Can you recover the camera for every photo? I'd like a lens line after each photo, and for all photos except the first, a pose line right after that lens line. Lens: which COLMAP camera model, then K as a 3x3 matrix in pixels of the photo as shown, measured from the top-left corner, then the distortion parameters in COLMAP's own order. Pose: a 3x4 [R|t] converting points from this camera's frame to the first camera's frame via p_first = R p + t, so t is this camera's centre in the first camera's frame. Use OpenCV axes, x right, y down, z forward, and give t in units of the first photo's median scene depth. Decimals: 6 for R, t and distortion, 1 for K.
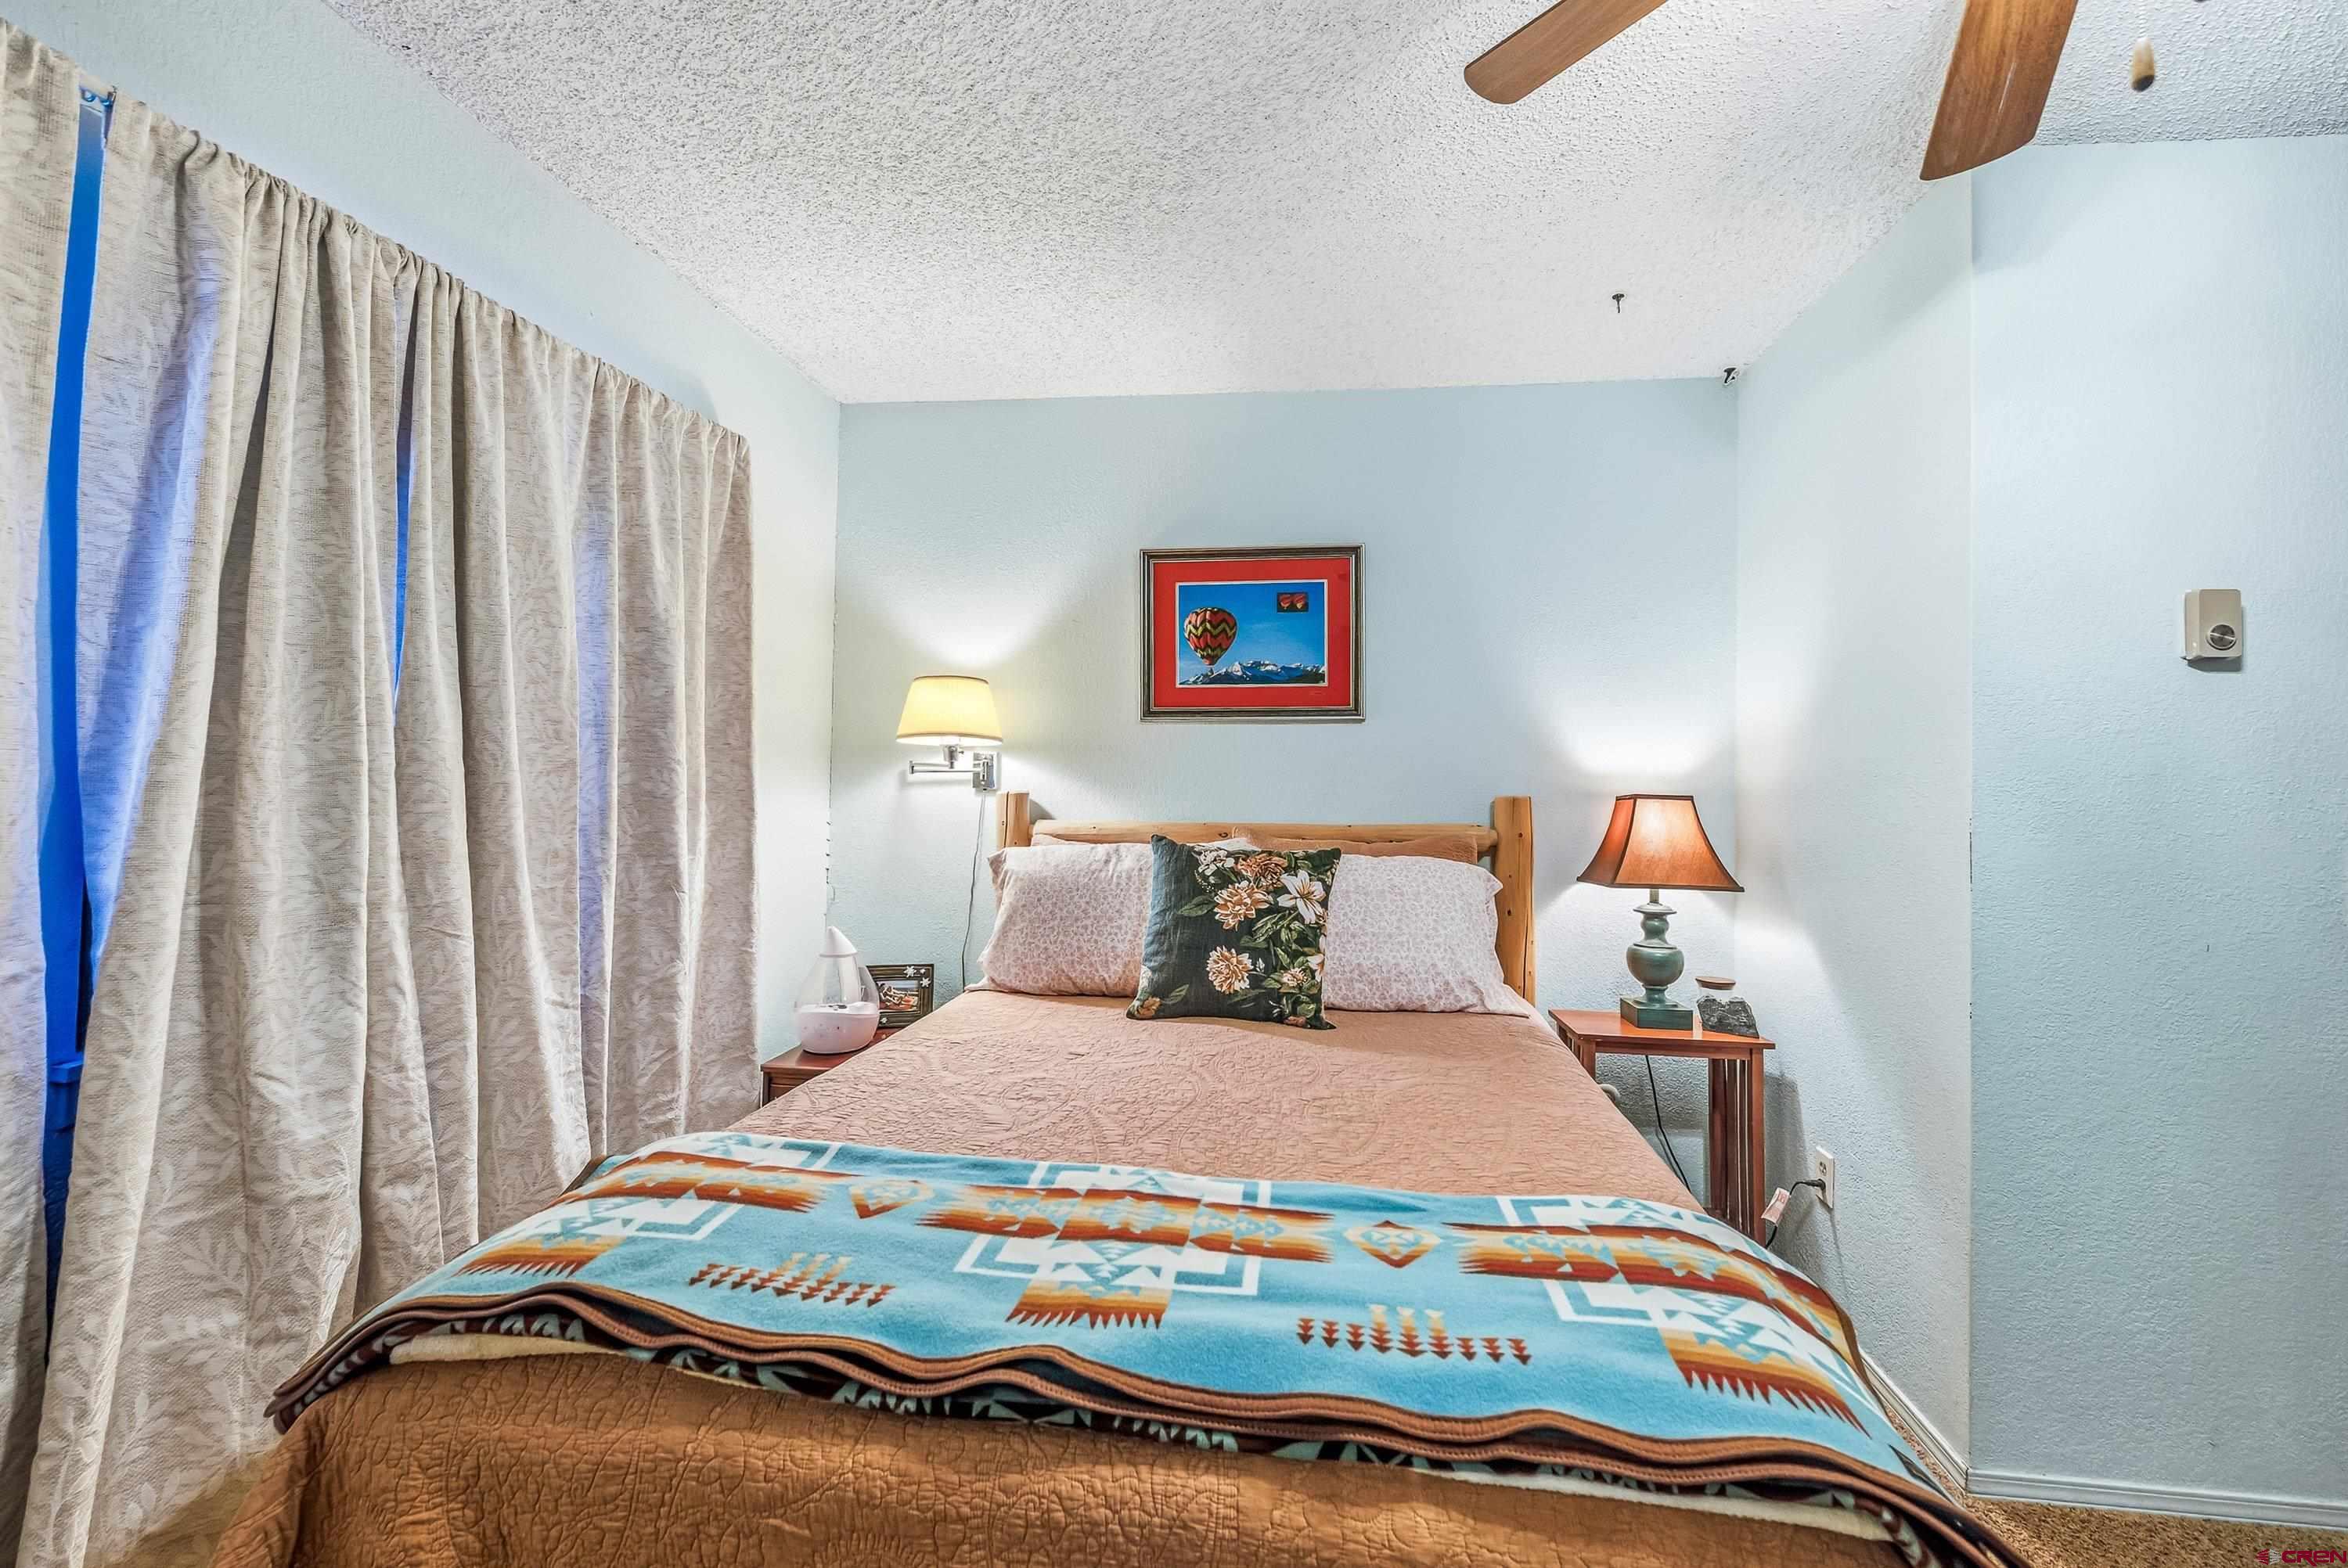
lens RADIAL K [[925.2, 0, 1173.7], [0, 925.2, 738.9], [0, 0, 1]] dist [0.001389, -0.000042]
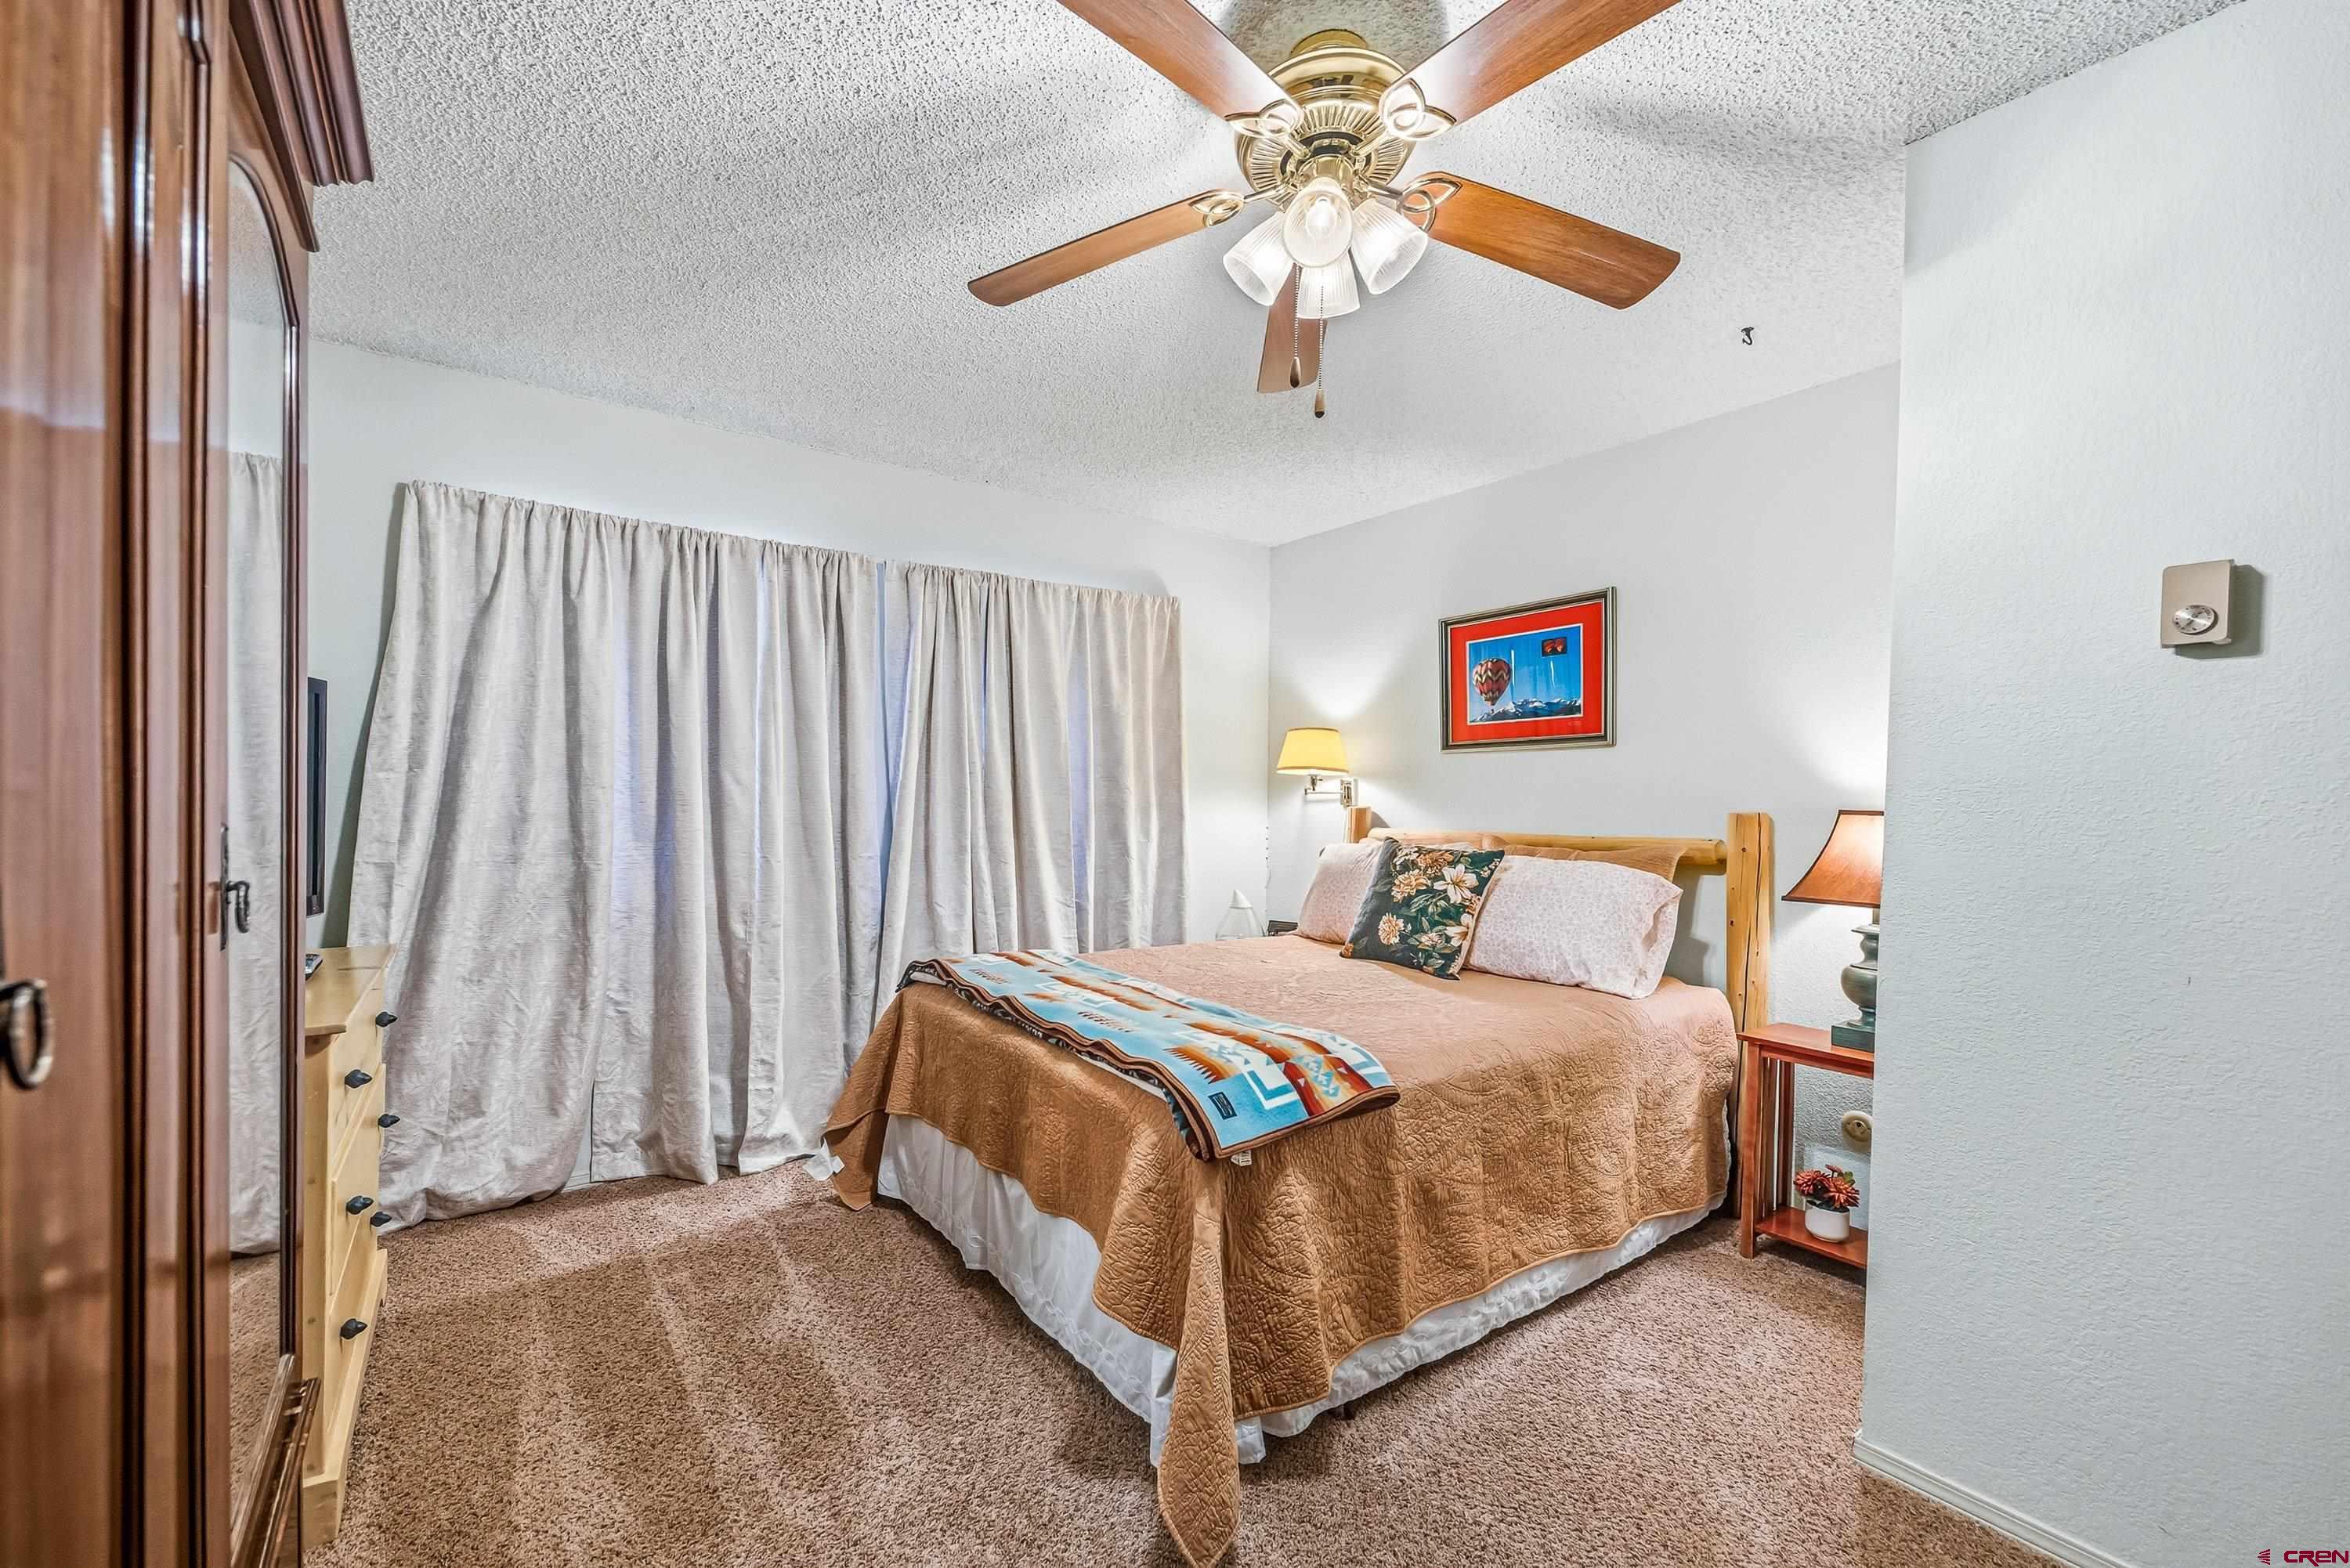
lens RADIAL K [[886.4, 0, 1175.0], [0, 886.4, 784.0], [0, 0, 1]] dist [0.012880, -0.000132]
pose [[0.707117, -0.013842, -0.706961, 0.750144], [0.026622, 0.999621, 0.007055, 0.007224], [0.706596, -0.023810, 0.707217, -0.184609]]
